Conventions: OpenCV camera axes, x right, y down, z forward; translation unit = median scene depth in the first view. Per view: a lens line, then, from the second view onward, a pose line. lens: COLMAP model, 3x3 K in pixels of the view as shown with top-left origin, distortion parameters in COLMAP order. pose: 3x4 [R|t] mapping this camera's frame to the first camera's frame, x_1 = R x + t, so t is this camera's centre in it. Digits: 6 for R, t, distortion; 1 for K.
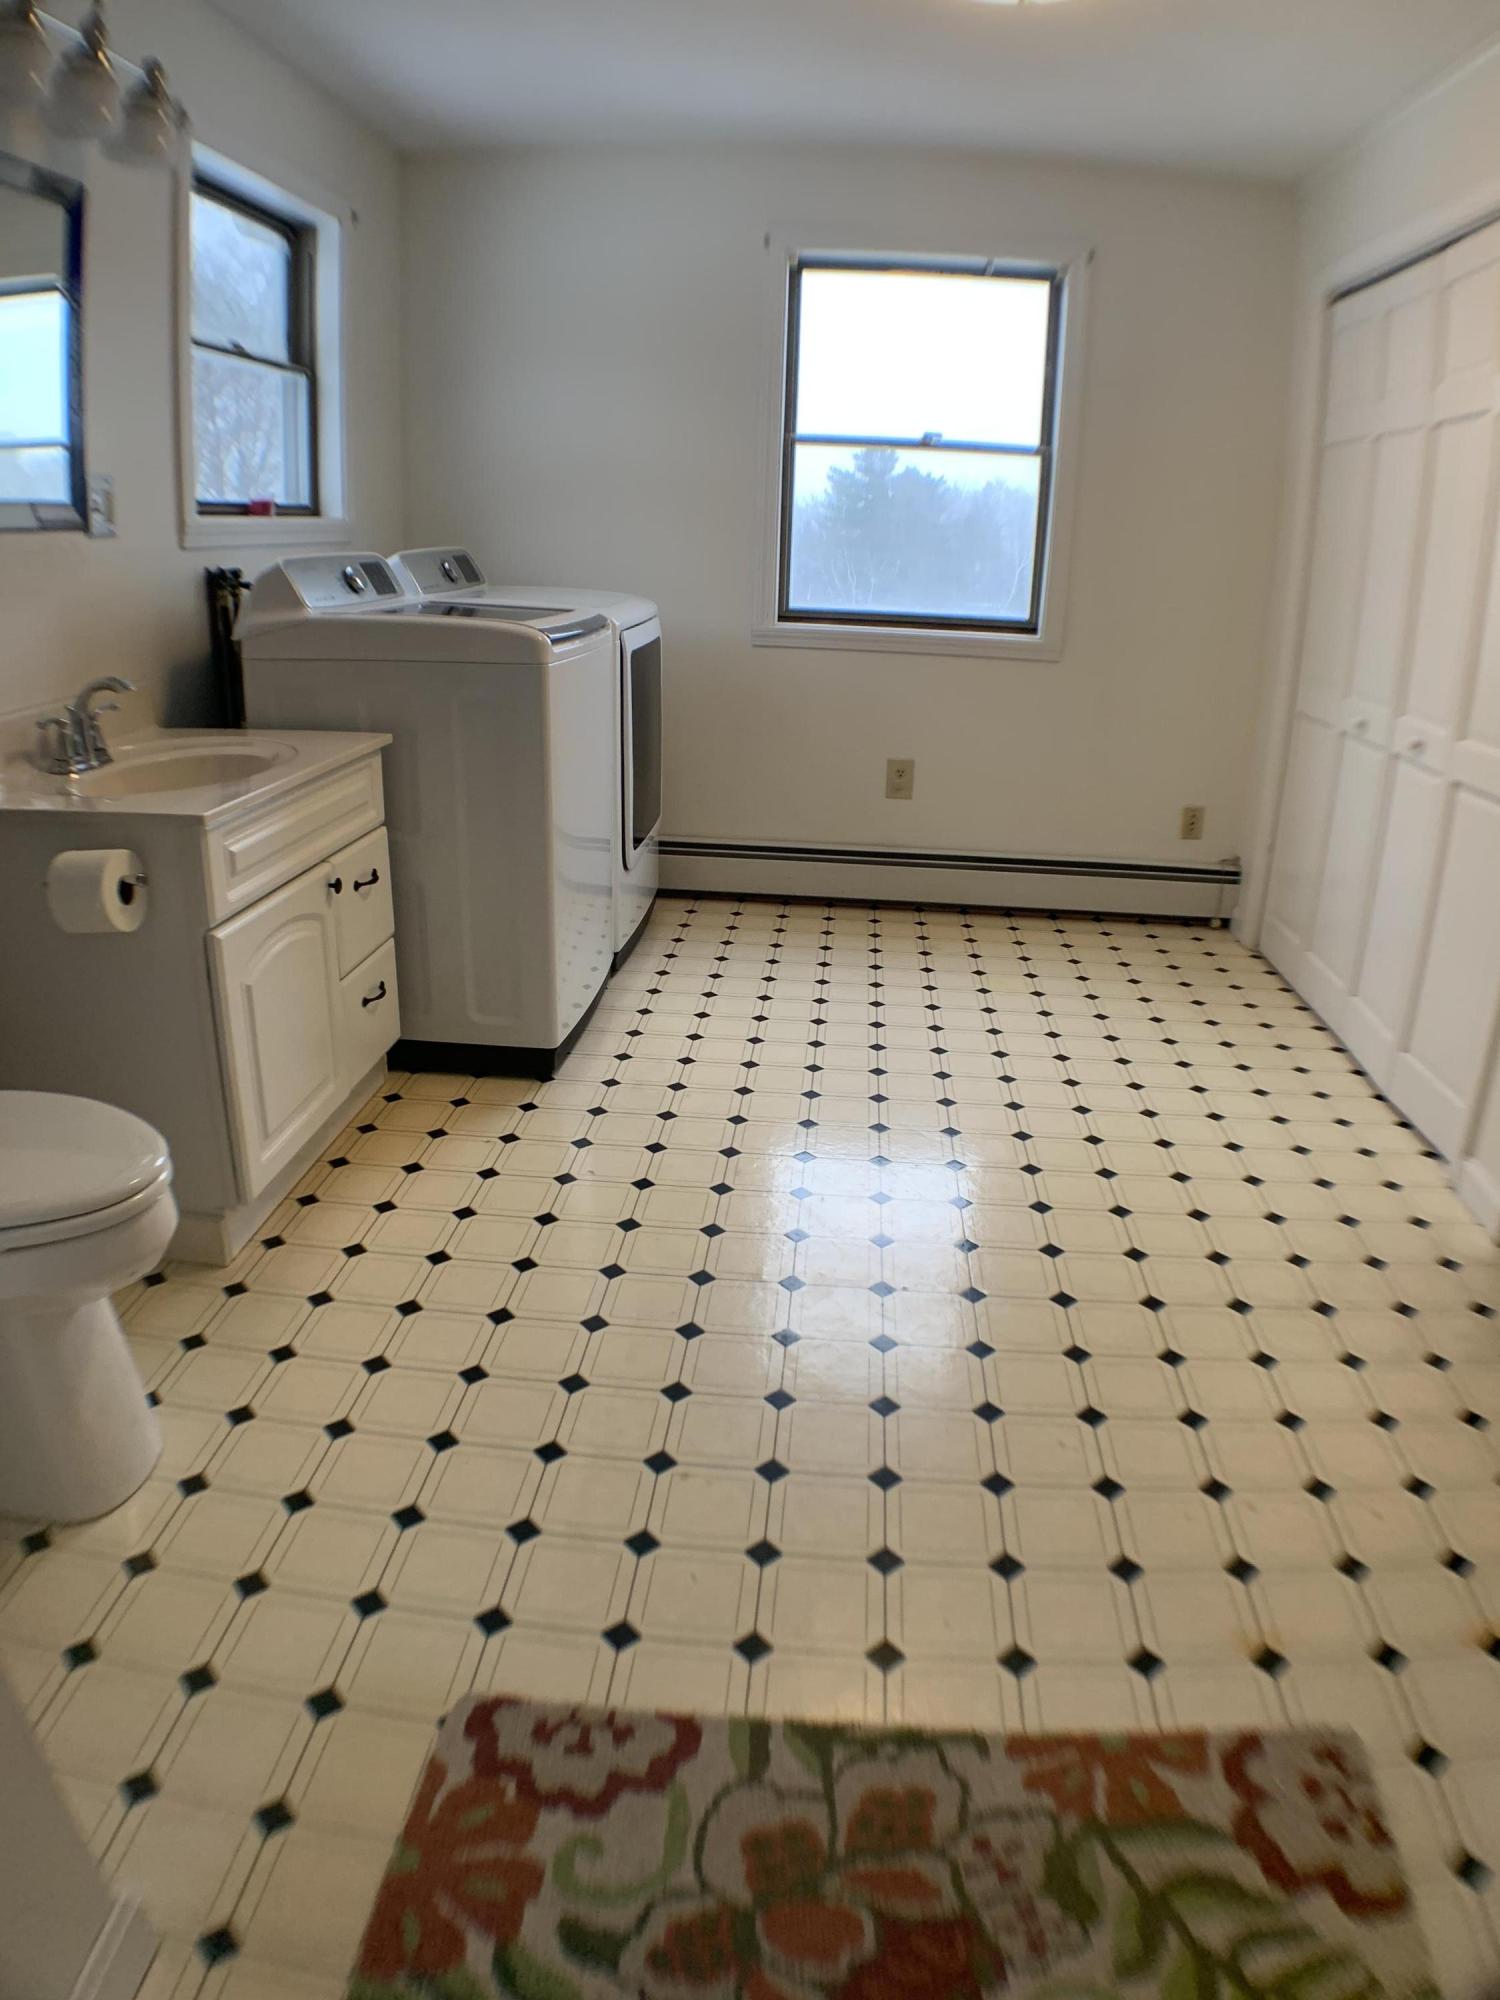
lens RADIAL K [[1253.5, 0, 752.8], [0, 1253.5, 966.3], [0, 0, 1]] dist [-0.183794, 0.025313]
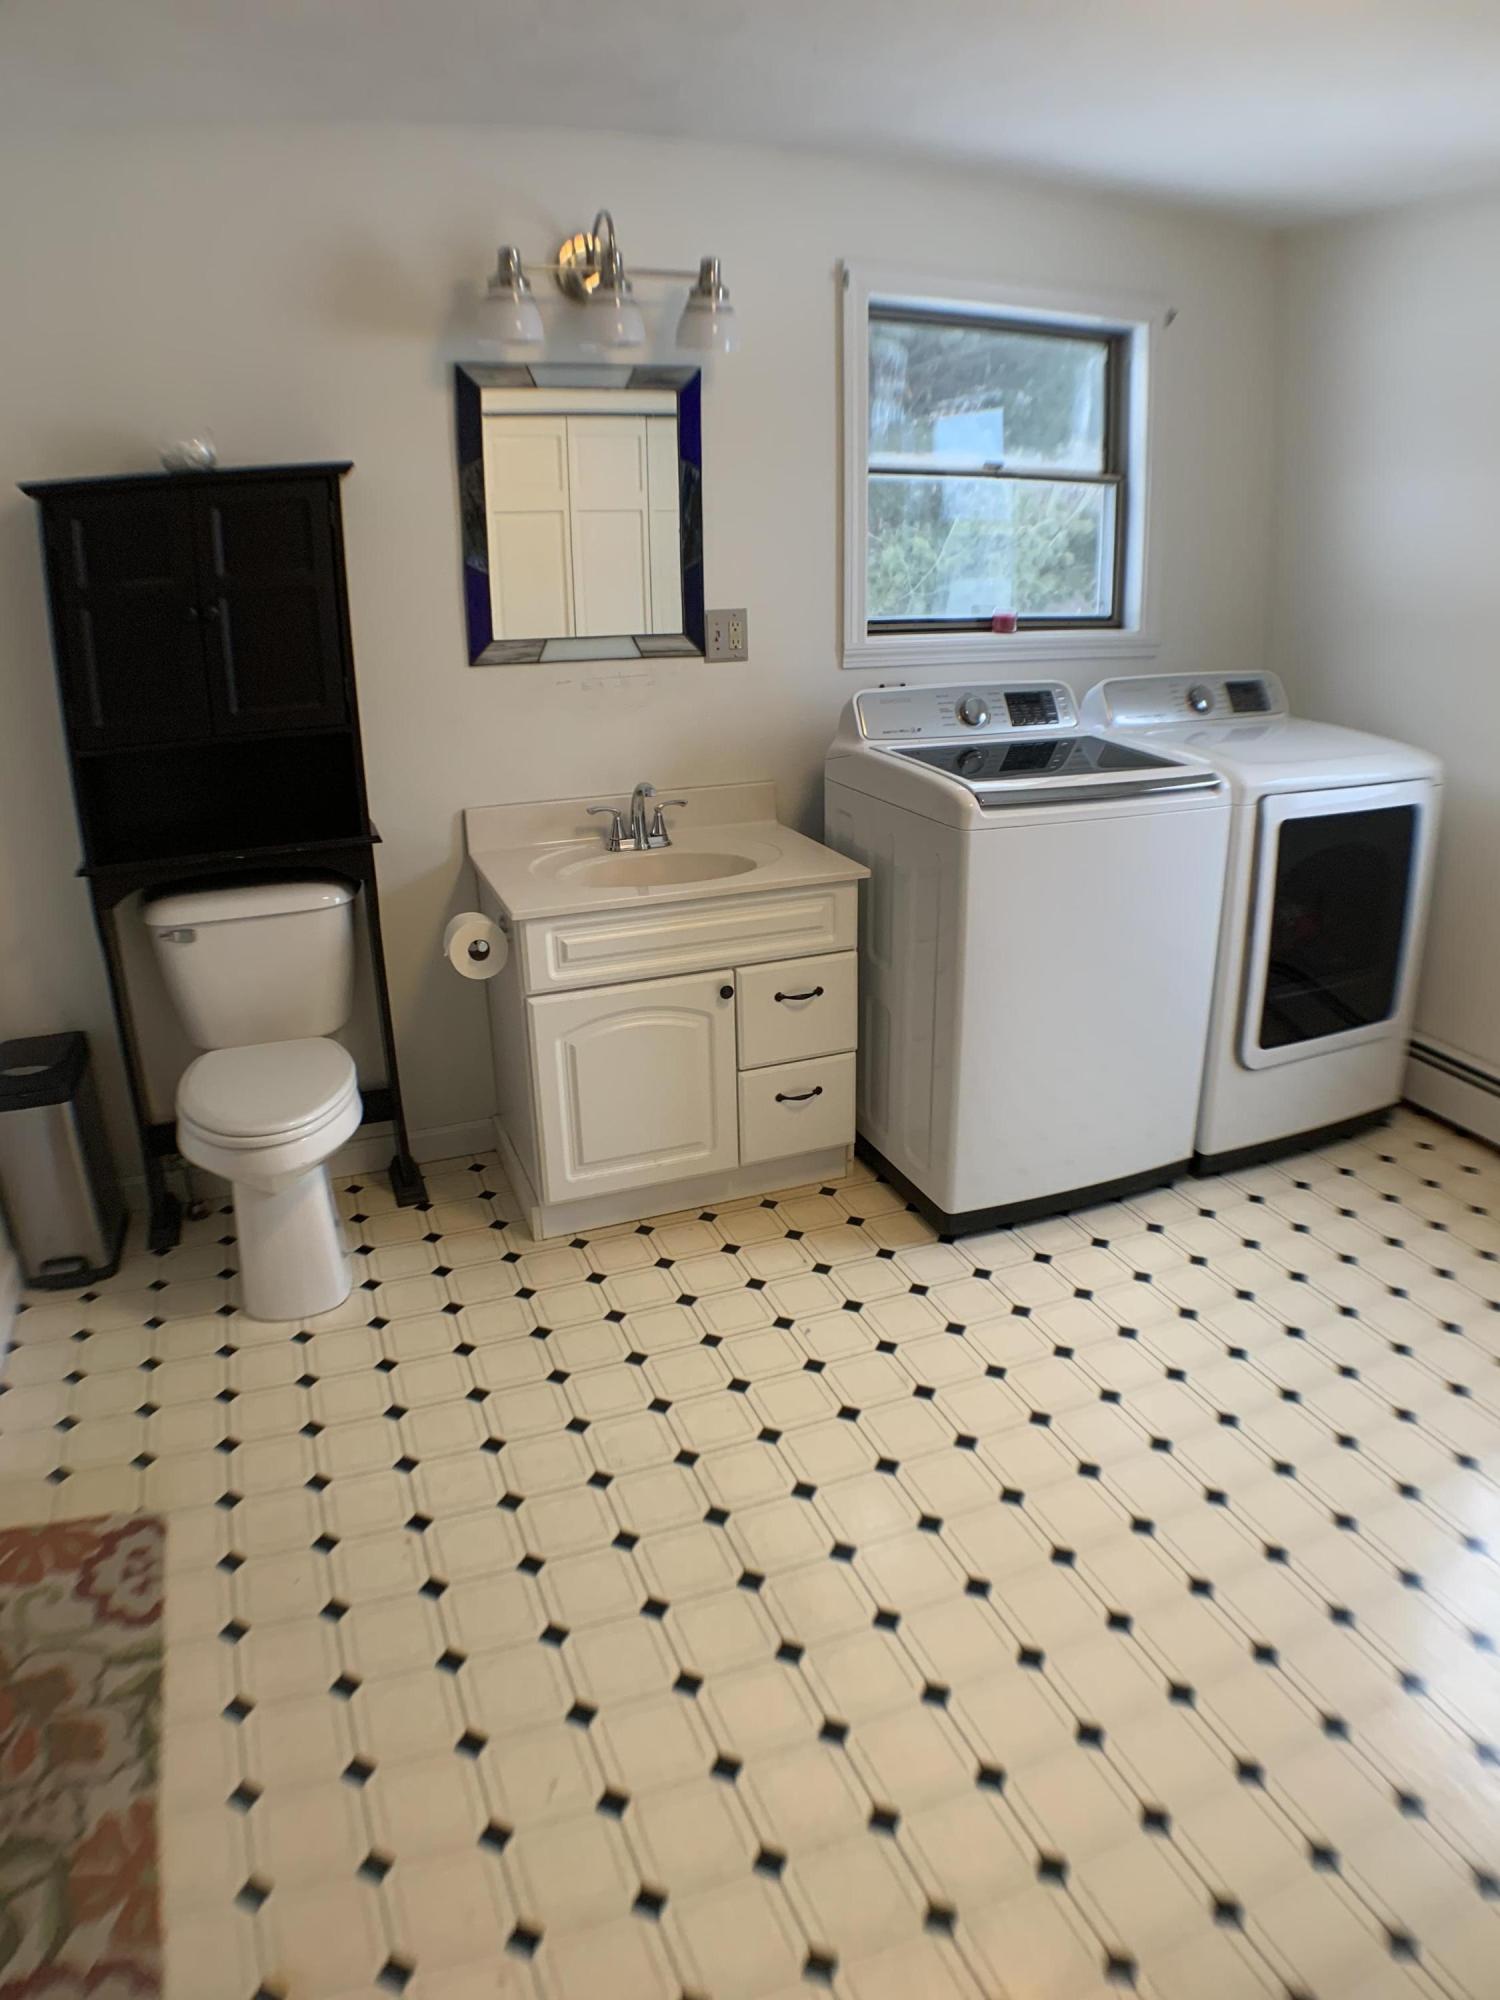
lens RADIAL K [[1205.1, 0, 750.0], [0, 1205.1, 1000.0], [0, 0, 1]] dist [-0.182258, 0.028578]
pose [[0.432863, 0.274206, -0.858744, 0.719357], [-0.261894, 0.949779, 0.171263, -0.288862], [0.862578, 0.150767, 0.482937, 0.536114]]
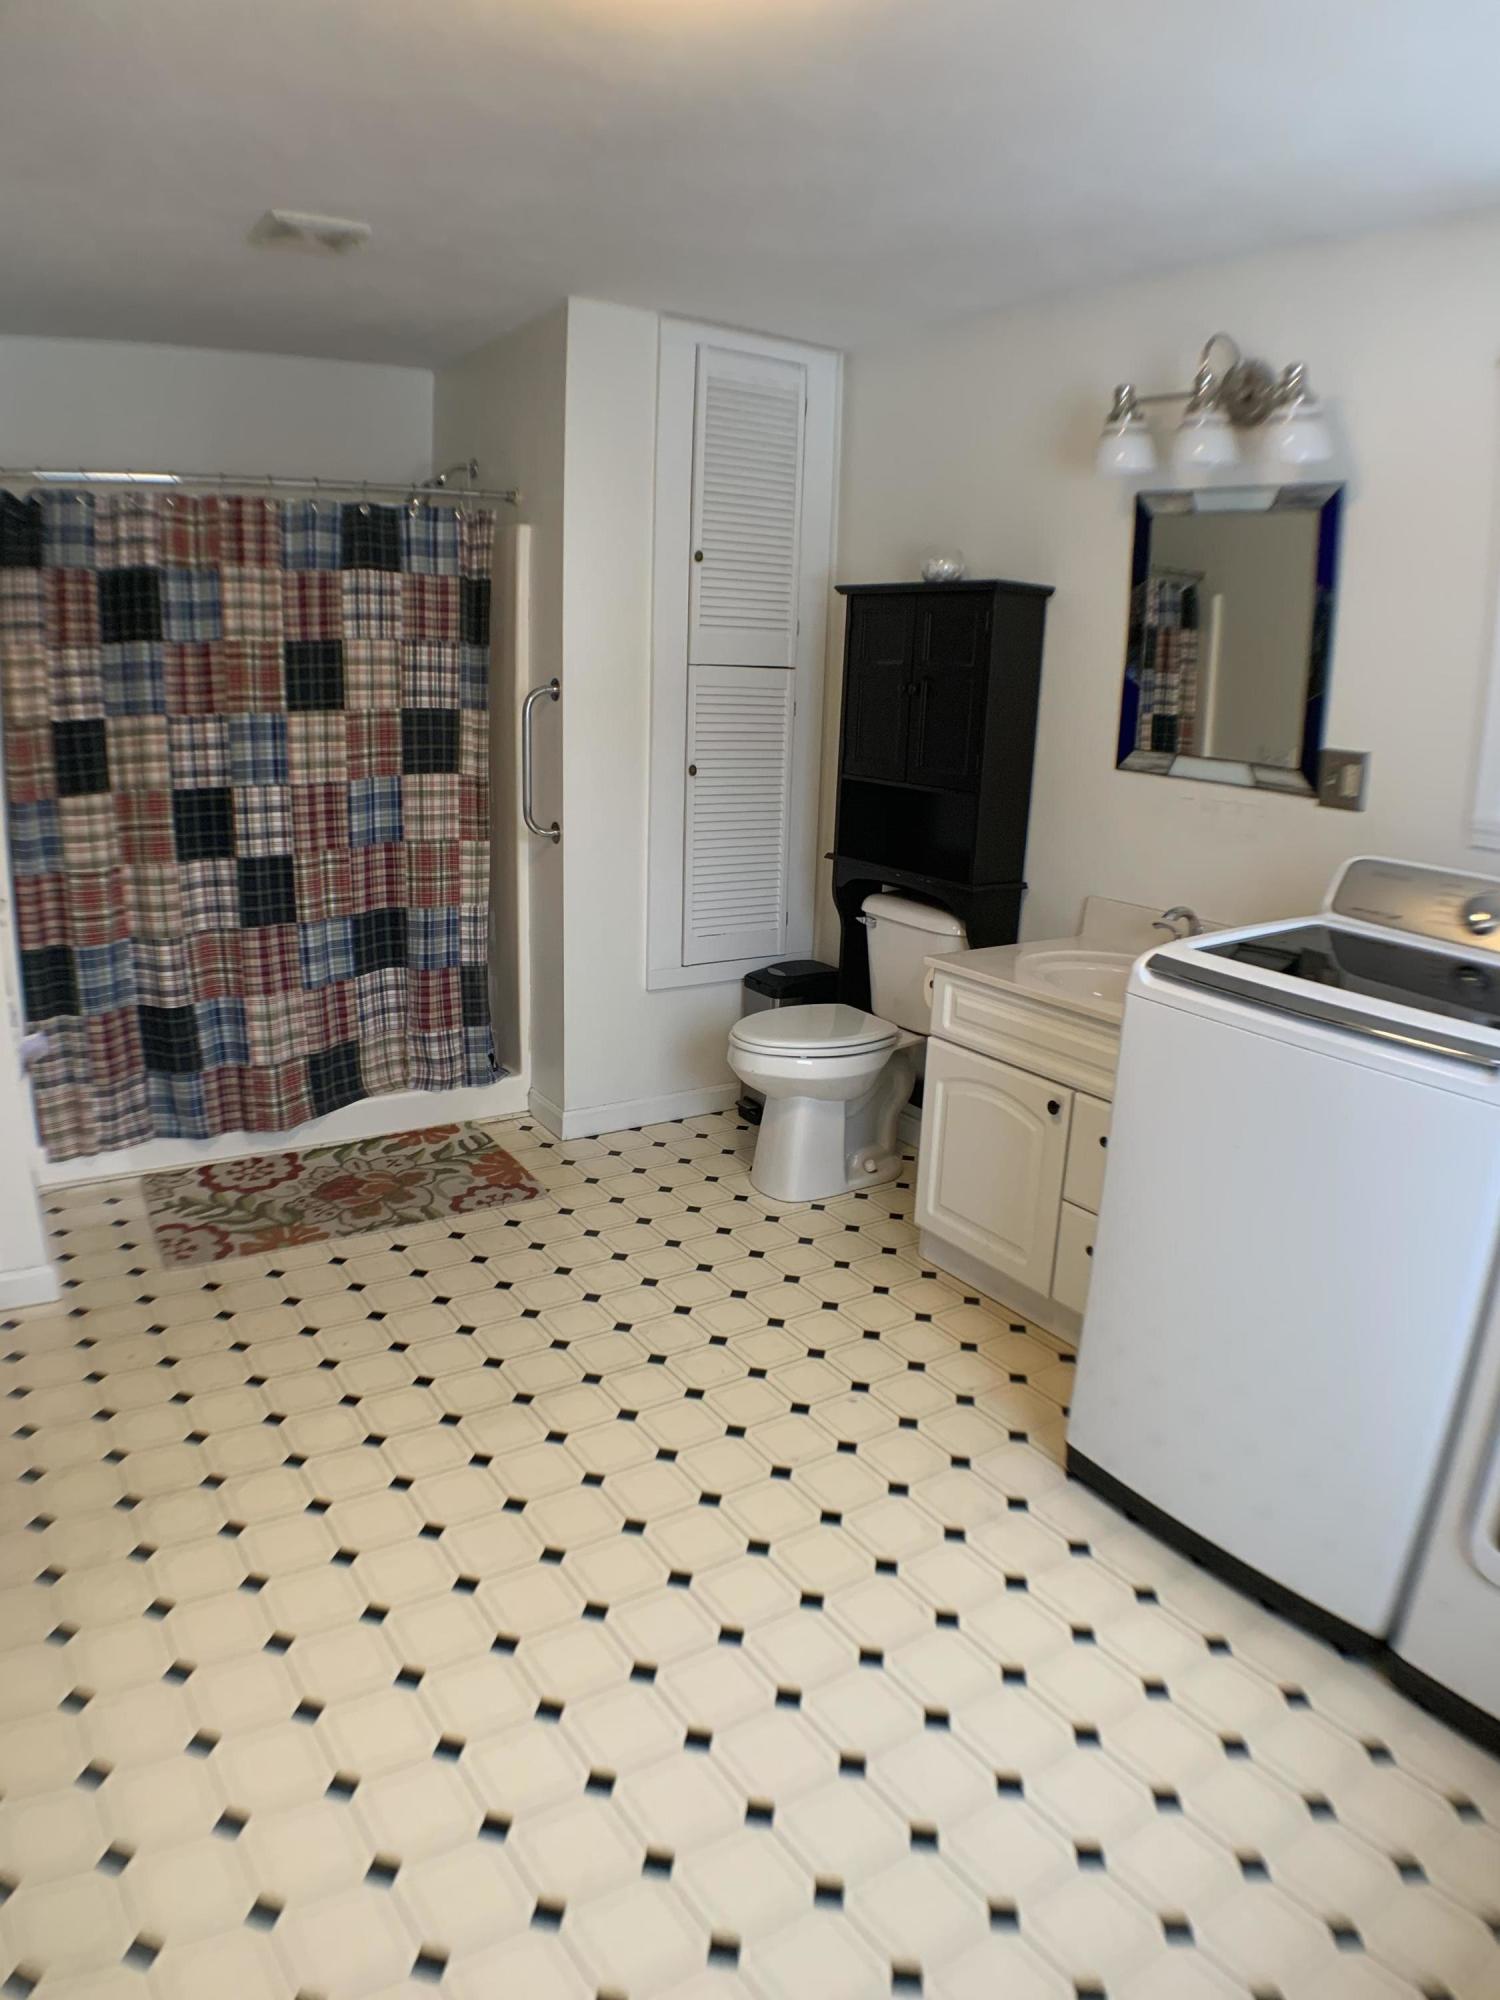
lens RADIAL K [[1223.1, 0, 781.6], [0, 1223.1, 969.8], [0, 0, 1]] dist [-0.122467, -0.040824]
pose [[-0.759879, 0.085597, -0.644404, 0.625967], [-0.277014, 0.854146, 0.440112, -0.666709], [0.588088, 0.512941, -0.625336, 1.667361]]
